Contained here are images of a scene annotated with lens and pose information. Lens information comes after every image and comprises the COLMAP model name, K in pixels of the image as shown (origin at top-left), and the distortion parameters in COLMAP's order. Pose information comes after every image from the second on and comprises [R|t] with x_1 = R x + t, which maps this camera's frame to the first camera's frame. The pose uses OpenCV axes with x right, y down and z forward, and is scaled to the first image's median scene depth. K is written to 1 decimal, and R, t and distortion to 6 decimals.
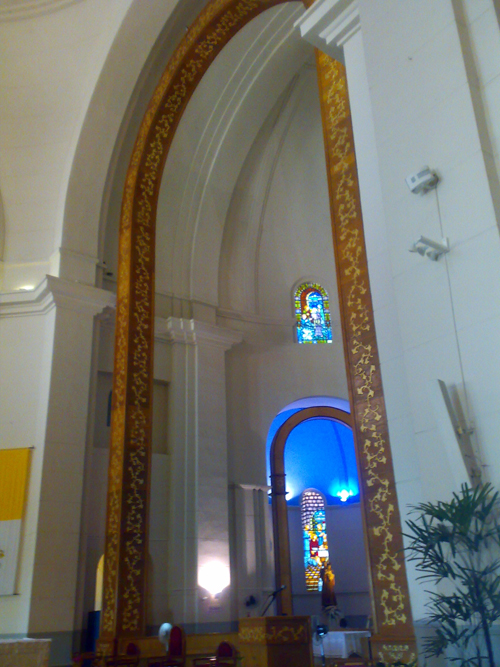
lens RADIAL K [[658.0, 0, 253.4], [0, 658.0, 333.0], [0, 0, 1]] dist [0.135455, -0.285566]
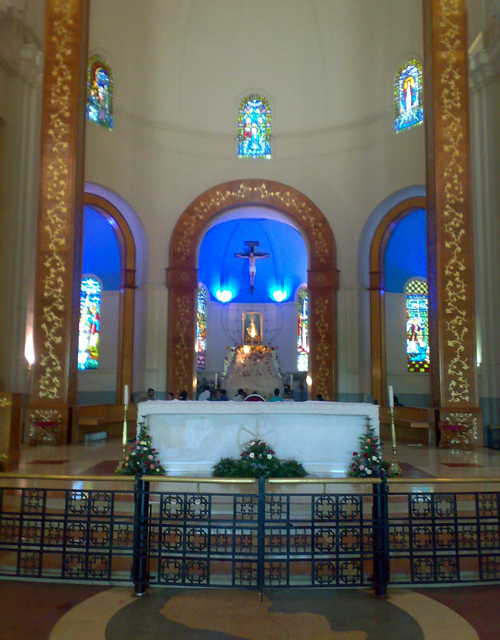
lens RADIAL K [[656.9, 0, 249.3], [0, 656.9, 319.1], [0, 0, 1]] dist [0.000117, -0.013098]
pose [[0.602204, 0.122593, 0.788873, -1.157163], [-0.341049, 0.932940, 0.115366, 0.218922], [-0.721828, -0.338518, 0.603630, 0.439225]]
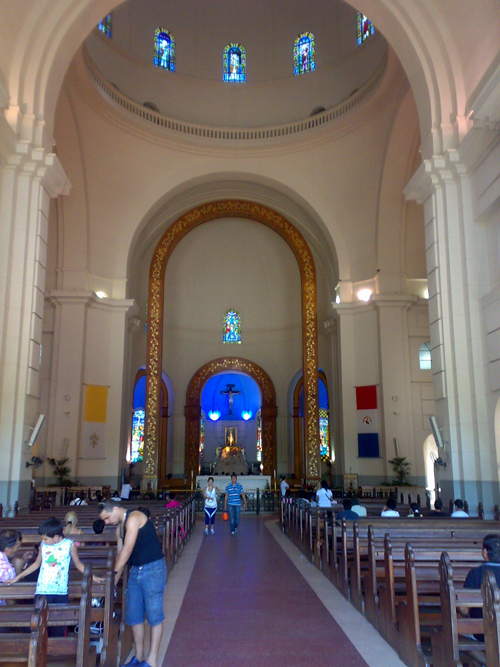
lens RADIAL K [[658.0, 0, 253.4], [0, 658.0, 333.0], [0, 0, 1]] dist [0.135455, -0.285566]
pose [[0.569956, 0.201644, 0.796549, -2.863737], [-0.340677, 0.940163, 0.005766, -0.221989], [-0.747723, -0.274652, 0.604547, -0.747472]]
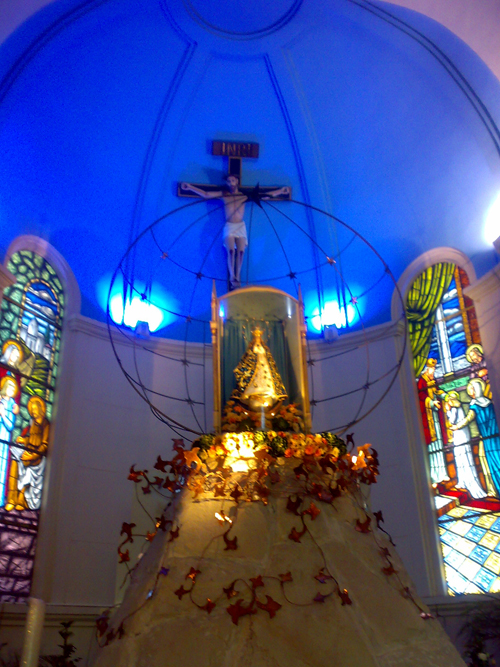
lens RADIAL K [[658.0, 0, 253.4], [0, 658.0, 333.0], [0, 0, 1]] dist [0.135455, -0.285566]
pose [[0.522481, 0.395405, 0.755426, 0.504316], [-0.328269, 0.910963, -0.249773, 0.666296], [-0.786926, -0.117482, 0.605760, 1.683029]]
